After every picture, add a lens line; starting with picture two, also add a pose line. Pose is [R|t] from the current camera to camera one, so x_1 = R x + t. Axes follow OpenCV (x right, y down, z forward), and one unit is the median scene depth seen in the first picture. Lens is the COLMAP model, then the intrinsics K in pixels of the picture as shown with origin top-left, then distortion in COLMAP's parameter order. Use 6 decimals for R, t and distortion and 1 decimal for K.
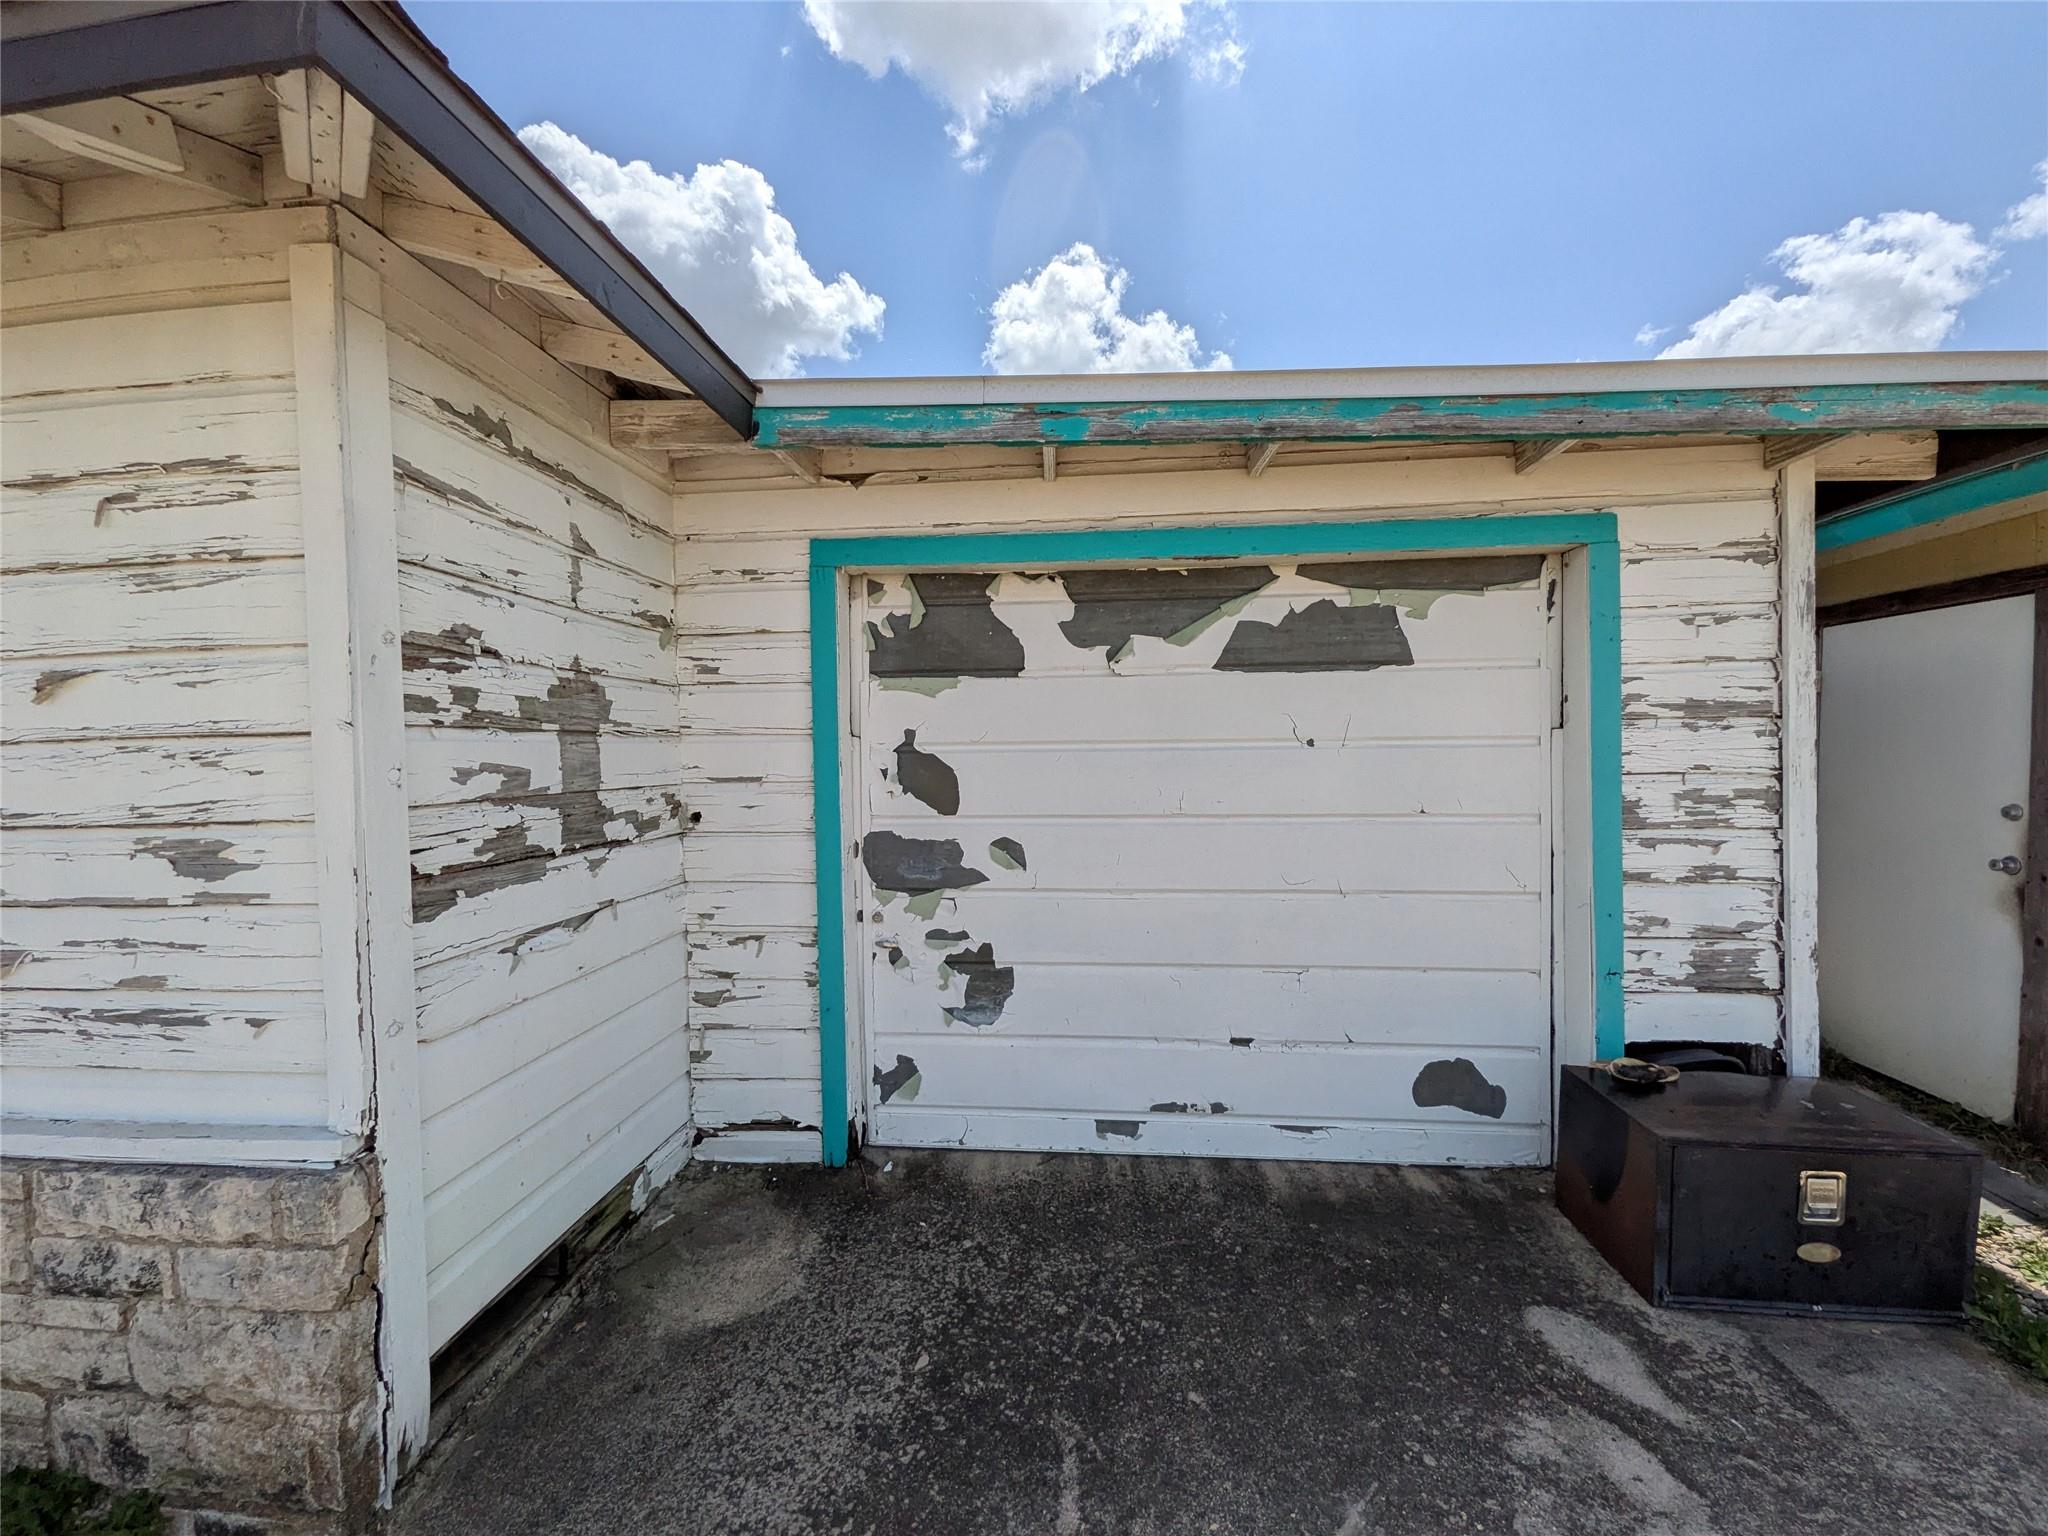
lens RADIAL K [[812.5, 0, 1020.0], [0, 812.5, 767.5], [0, 0, 1]] dist [0.015370, 0.000910]
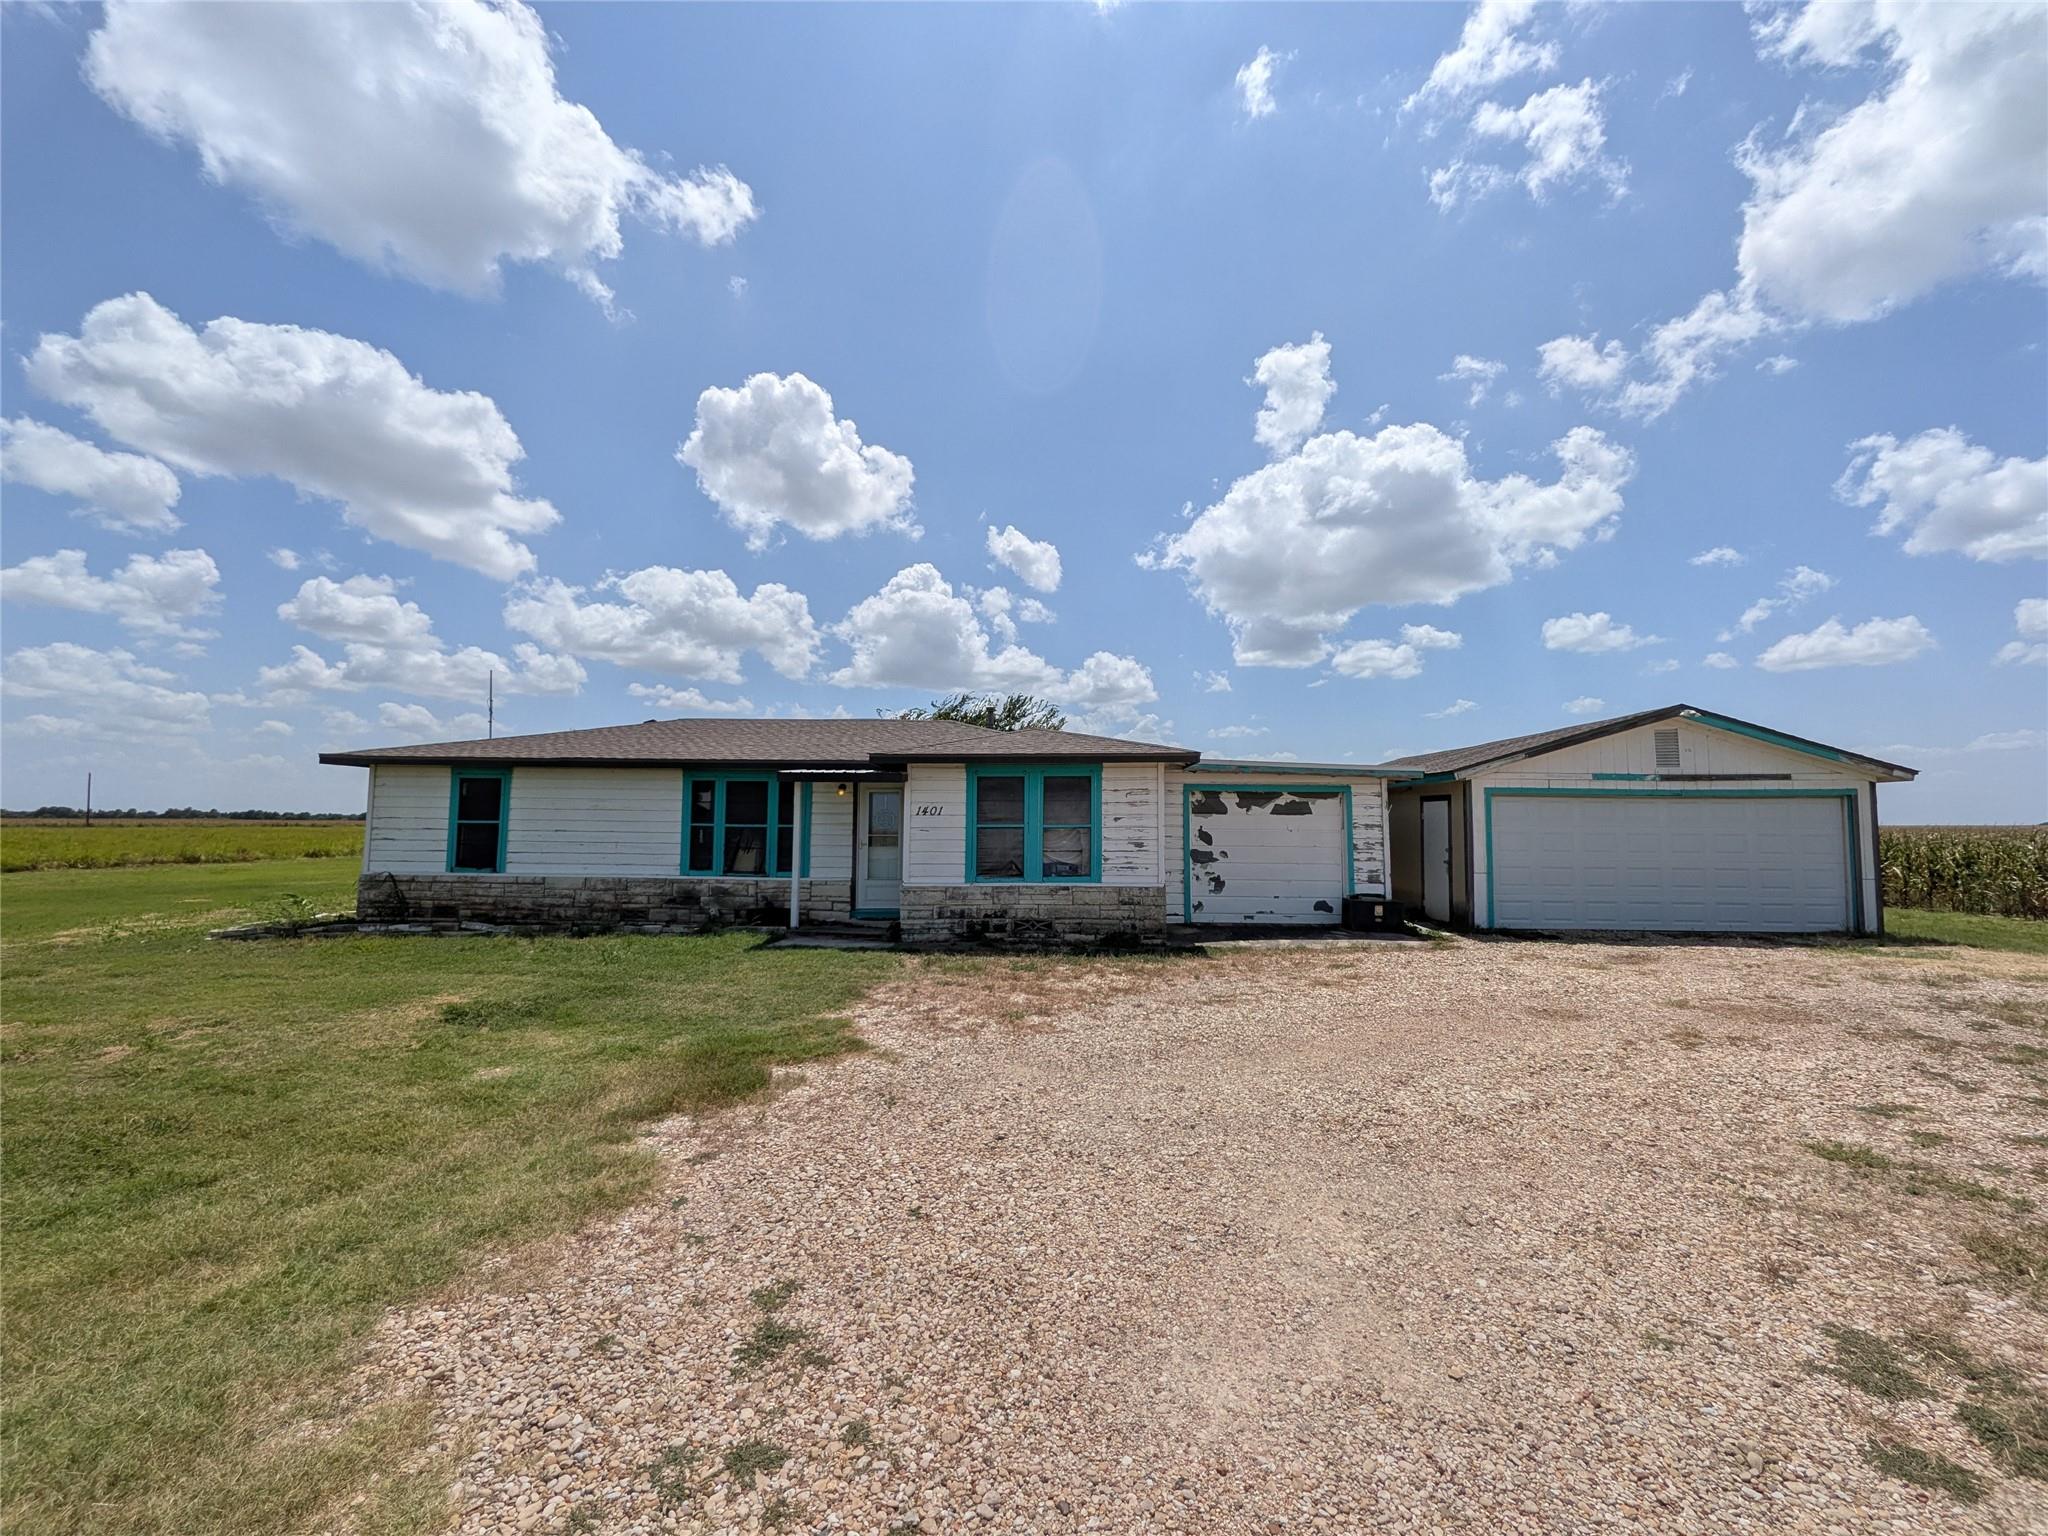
lens RADIAL K [[812.5, 0, 1028.4], [0, 812.5, 770.6], [0, 0, 1]] dist [0.015370, 0.000910]
pose [[0.997768, 0.023152, 0.062641, -1.418145], [-0.017274, 0.995535, -0.092804, 0.083274], [-0.064510, 0.091515, 0.993712, -3.503505]]
